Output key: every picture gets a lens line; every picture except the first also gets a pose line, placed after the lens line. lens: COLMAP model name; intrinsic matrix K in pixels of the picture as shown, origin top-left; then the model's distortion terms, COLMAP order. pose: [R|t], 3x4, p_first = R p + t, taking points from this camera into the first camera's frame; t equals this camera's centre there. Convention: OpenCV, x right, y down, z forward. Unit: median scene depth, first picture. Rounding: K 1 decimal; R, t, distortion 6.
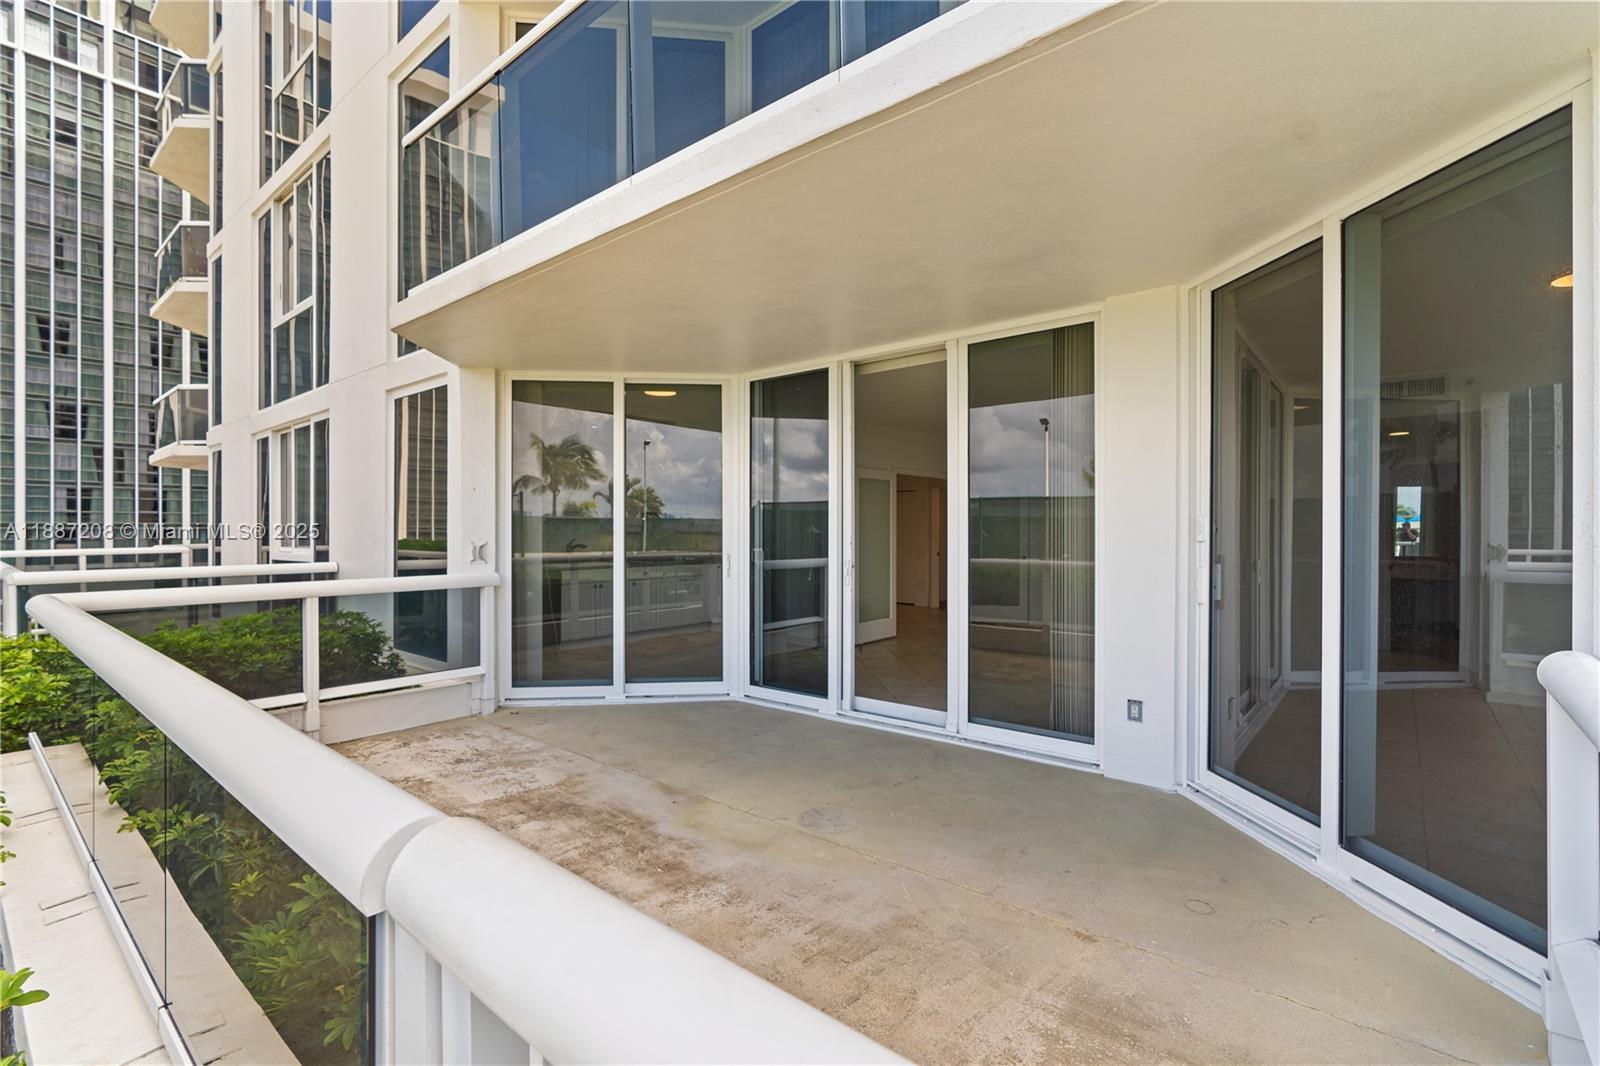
lens RADIAL K [[727.3, 0, 800.0], [0, 727.3, 518.0], [0, 0, 1]] dist [-0.001415, 0.000308]
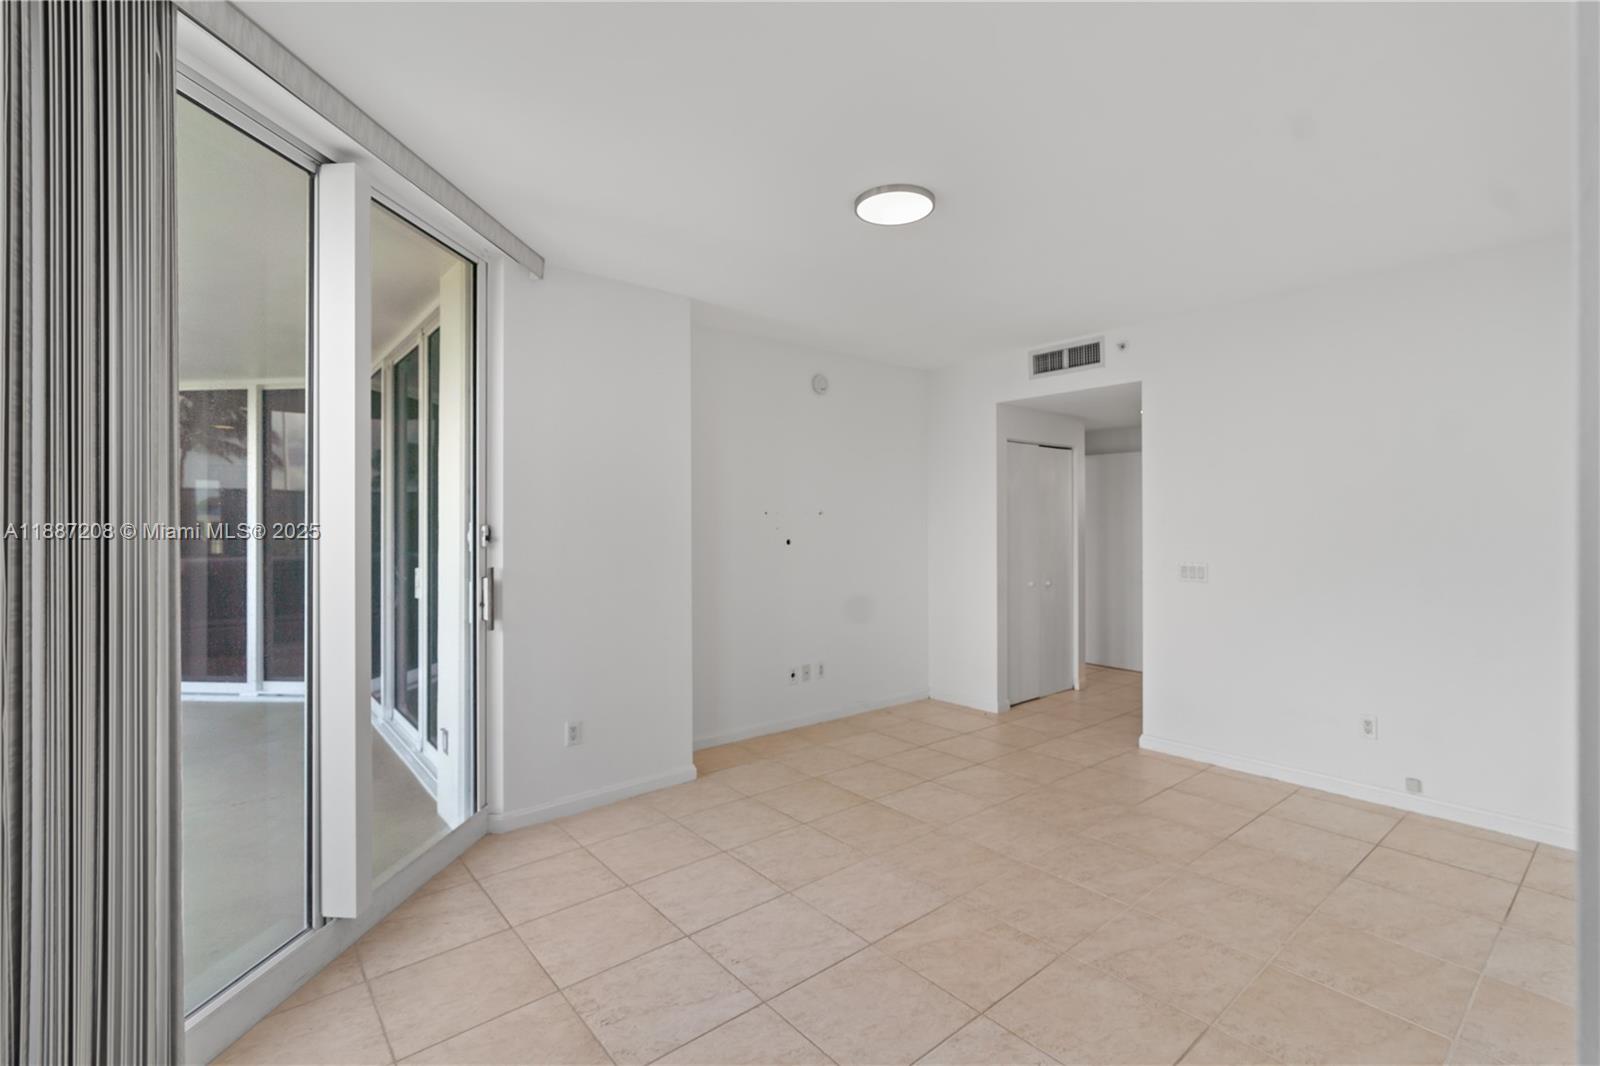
lens RADIAL K [[727.3, 0, 800.0], [0, 727.3, 518.0], [0, 0, 1]] dist [-0.001415, 0.000308]
pose [[0.982233, -0.002341, -0.187653, 0.995971], [0.004222, 0.999945, 0.009625, -0.011968], [0.187620, -0.010246, 0.982188, 0.202275]]
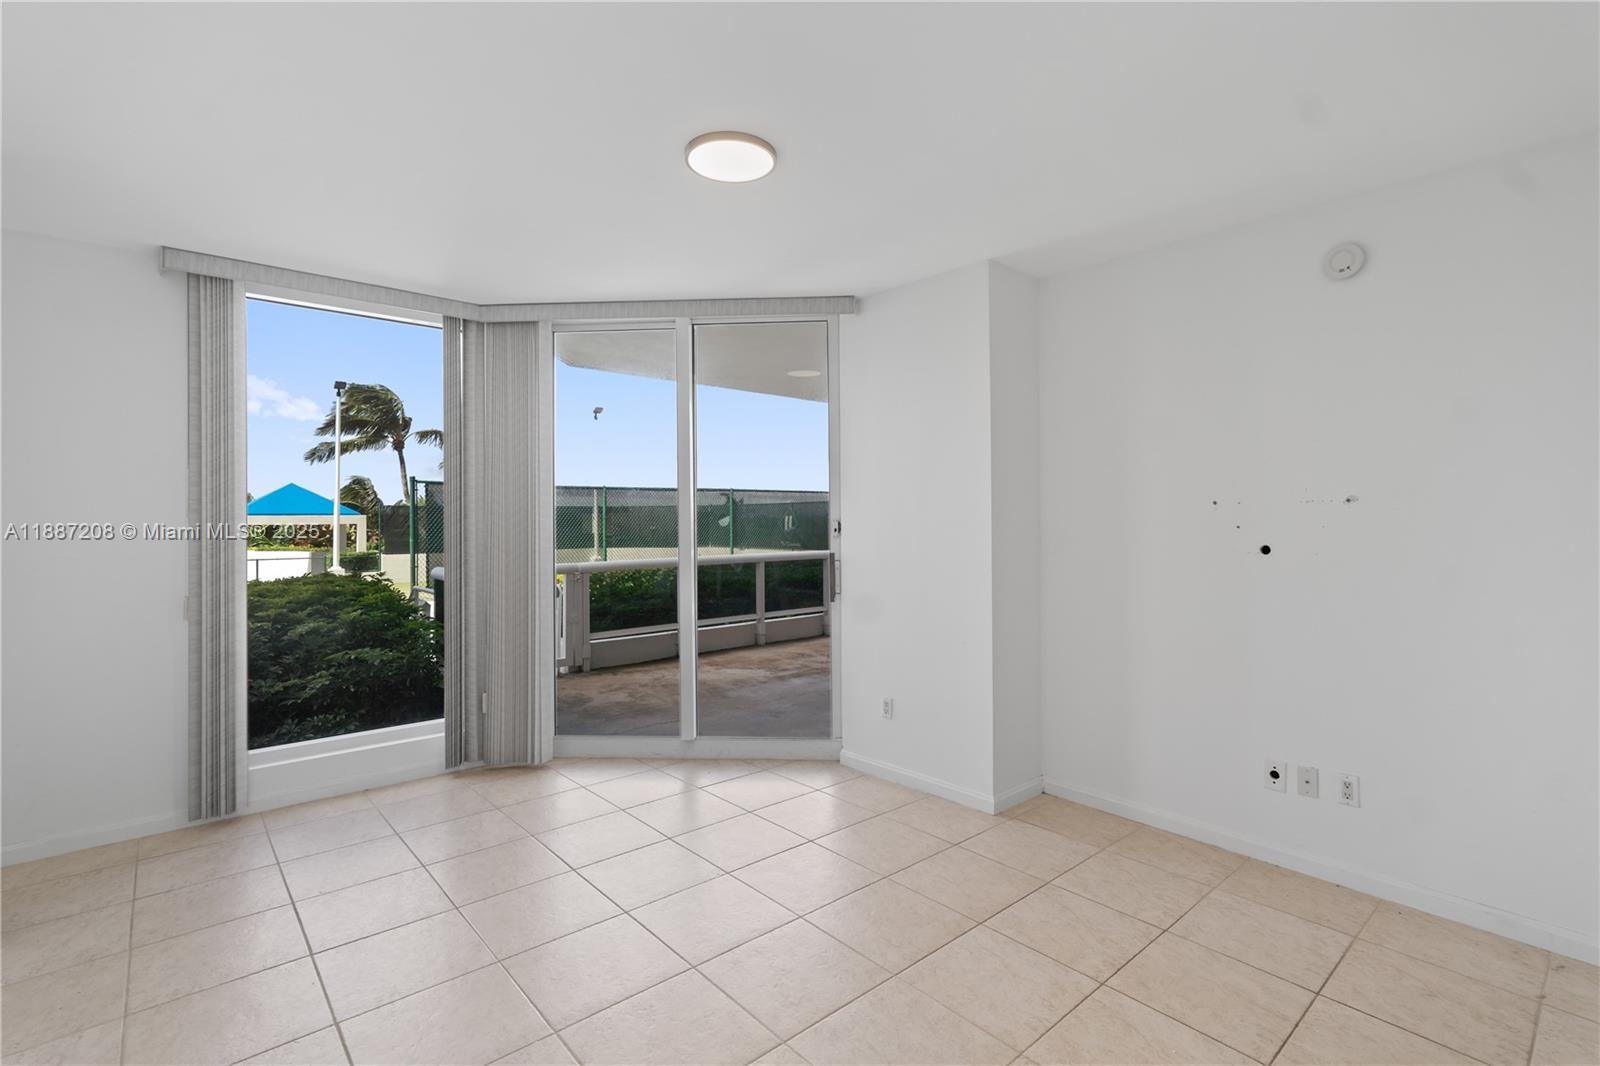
lens RADIAL K [[727.3, 0, 800.0], [0, 727.3, 518.0], [0, 0, 1]] dist [-0.001415, 0.000308]
pose [[-0.160052, -0.002964, -0.987104, 1.530414], [0.021344, 0.999751, -0.006463, 0.002081], [0.986878, -0.022103, -0.159949, 1.025269]]
